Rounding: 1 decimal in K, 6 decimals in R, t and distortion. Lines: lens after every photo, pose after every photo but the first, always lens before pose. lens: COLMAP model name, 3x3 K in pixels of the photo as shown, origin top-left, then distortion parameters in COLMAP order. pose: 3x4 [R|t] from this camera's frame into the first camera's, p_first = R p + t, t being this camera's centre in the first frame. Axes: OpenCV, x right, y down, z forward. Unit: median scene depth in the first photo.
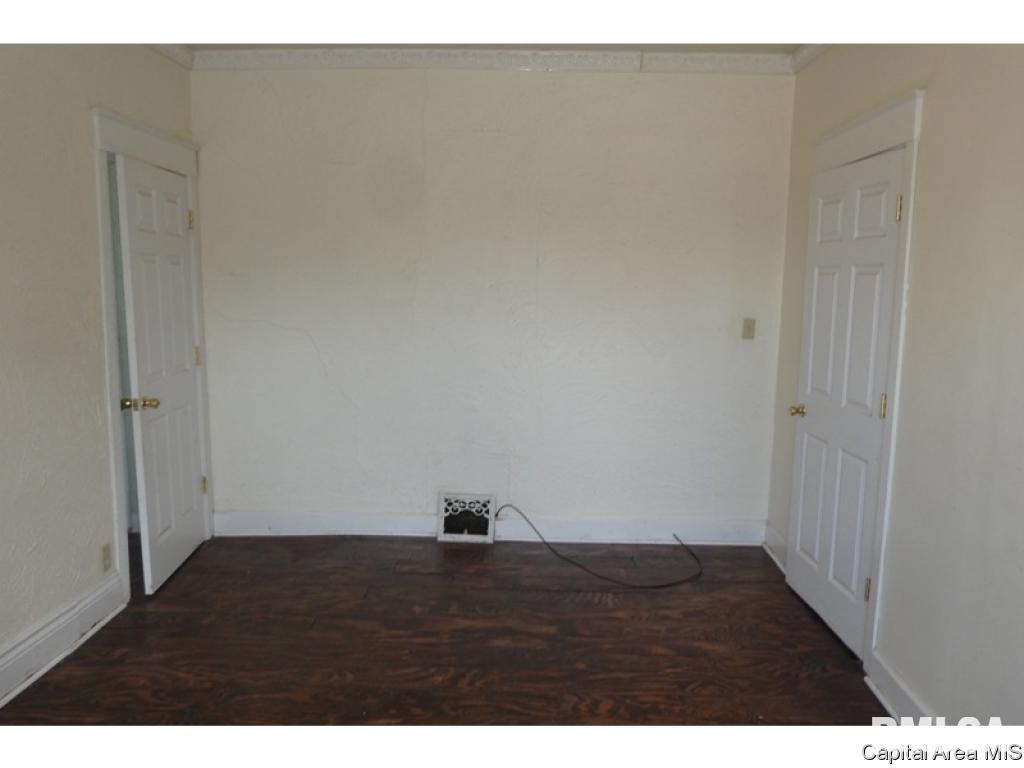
lens RADIAL K [[744.5, 0, 520.5], [0, 744.5, 382.5], [0, 0, 1]] dist [-0.021435, 0.000703]
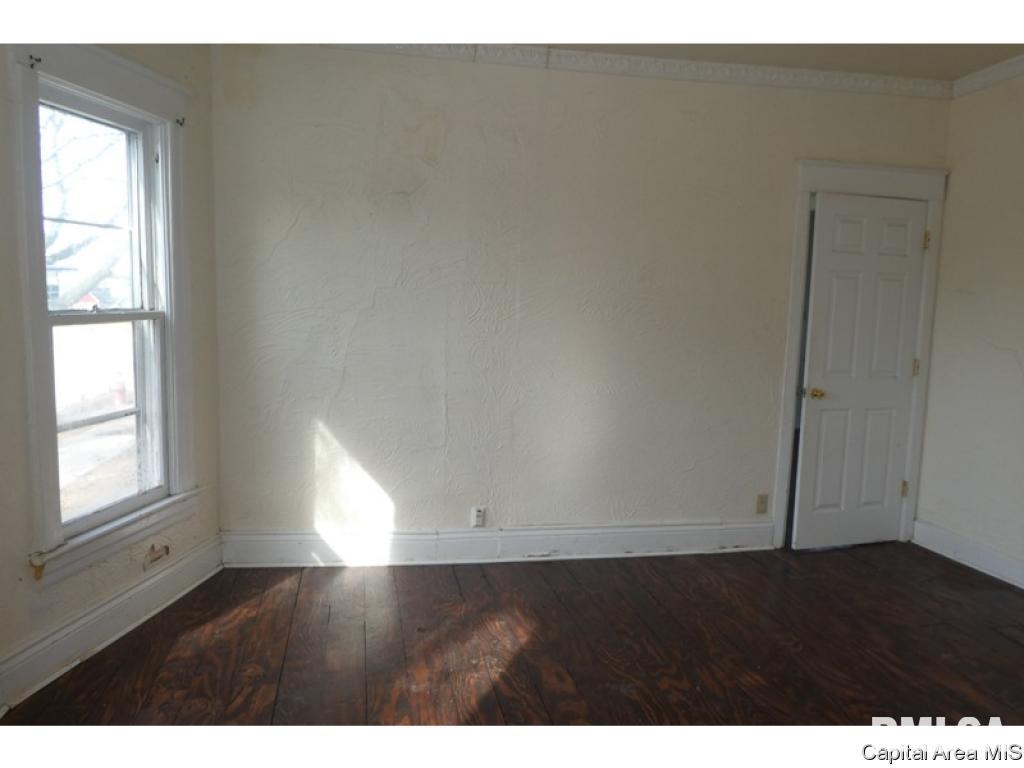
lens RADIAL K [[744.5, 0, 520.5], [0, 744.5, 382.5], [0, 0, 1]] dist [-0.021435, 0.000703]
pose [[0.213831, 0.110731, -0.970575, 0.572178], [-0.162809, 0.983698, 0.076359, -0.003669], [0.963208, 0.141691, 0.228373, 0.252826]]
